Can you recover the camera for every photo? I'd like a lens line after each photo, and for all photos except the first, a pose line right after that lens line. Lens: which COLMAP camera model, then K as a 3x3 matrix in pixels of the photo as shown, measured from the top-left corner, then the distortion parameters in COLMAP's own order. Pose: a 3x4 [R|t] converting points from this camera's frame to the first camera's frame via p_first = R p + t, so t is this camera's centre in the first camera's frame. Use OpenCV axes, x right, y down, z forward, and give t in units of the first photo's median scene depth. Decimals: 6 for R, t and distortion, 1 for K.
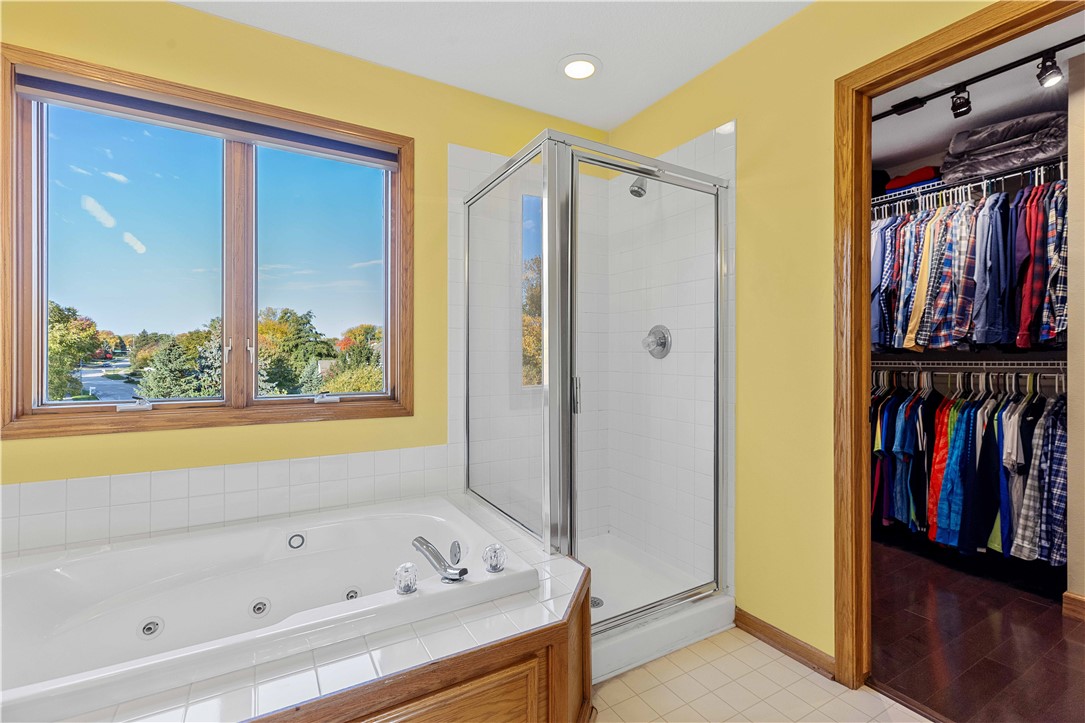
lens RADIAL K [[489.0, 0, 549.0], [0, 489.0, 358.1], [0, 0, 1]] dist [0.004016, 0.000142]
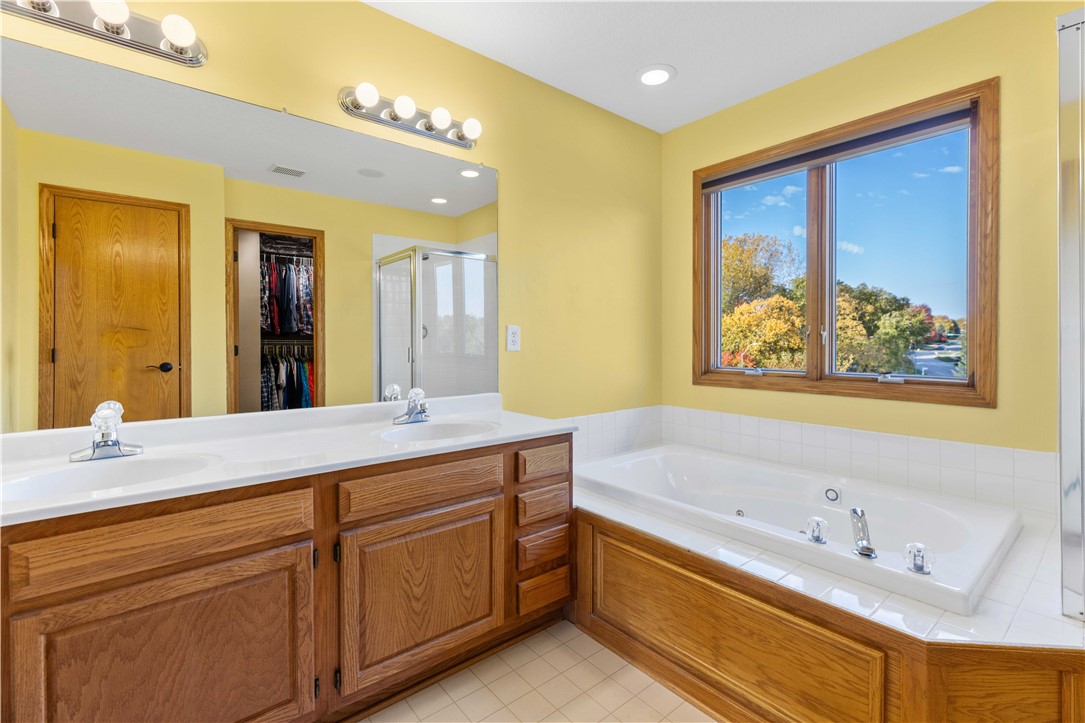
lens RADIAL K [[489.0, 0, 551.3], [0, 489.0, 342.5], [0, 0, 1]] dist [0.004016, 0.000142]
pose [[0.161727, 0.001051, -0.986835, 0.427485], [0.001350, 0.999998, 0.001286, 0.002509], [0.986835, -0.001540, 0.161725, 0.109270]]
